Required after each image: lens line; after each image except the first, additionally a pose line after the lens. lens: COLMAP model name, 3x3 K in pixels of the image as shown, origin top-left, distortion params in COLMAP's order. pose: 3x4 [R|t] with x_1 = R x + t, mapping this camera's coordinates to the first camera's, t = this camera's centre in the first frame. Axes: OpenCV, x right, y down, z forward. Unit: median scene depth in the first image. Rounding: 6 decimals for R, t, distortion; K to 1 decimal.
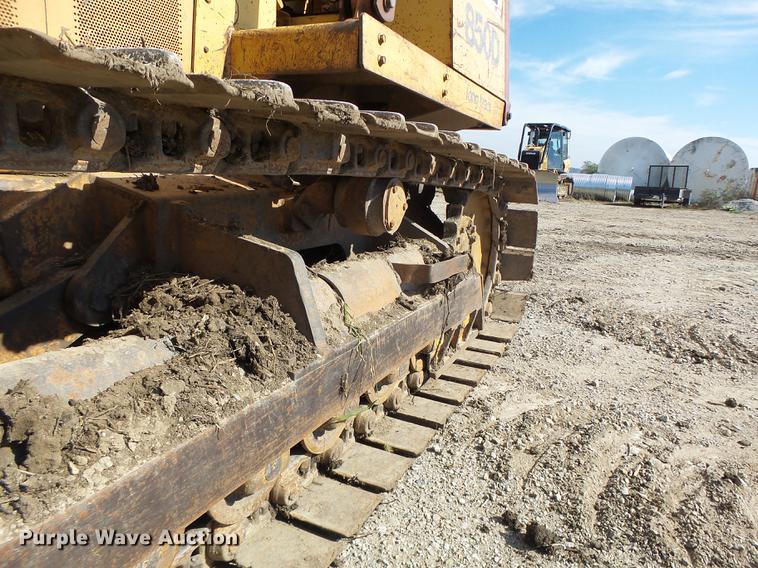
lens RADIAL K [[518.6, 0, 382.1], [0, 518.6, 288.8], [0, 0, 1]] dist [-0.012071, 0.004489]
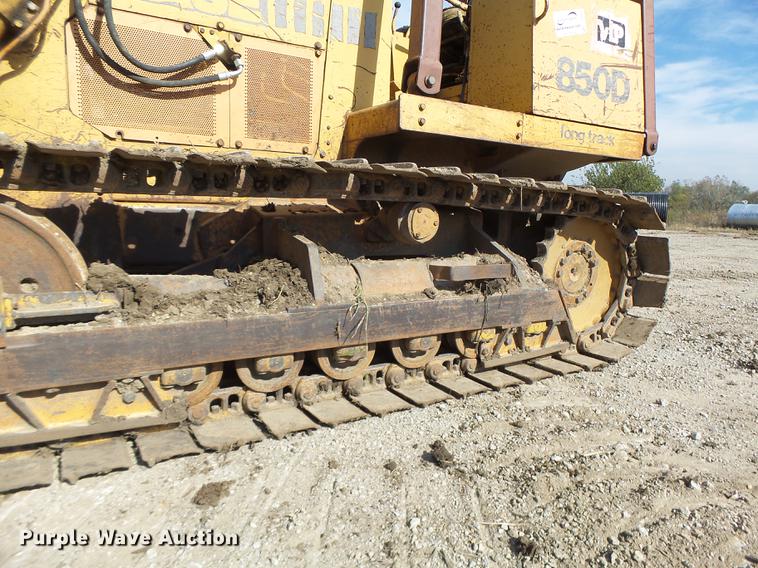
lens RADIAL K [[518.6, 0, 382.6], [0, 518.6, 286.2], [0, 0, 1]] dist [-0.012071, 0.004489]
pose [[0.840308, 0.052416, -0.539569, 0.677643], [-0.101514, 0.992923, -0.061638, 0.106444], [0.532520, 0.106568, 0.839682, -0.204329]]
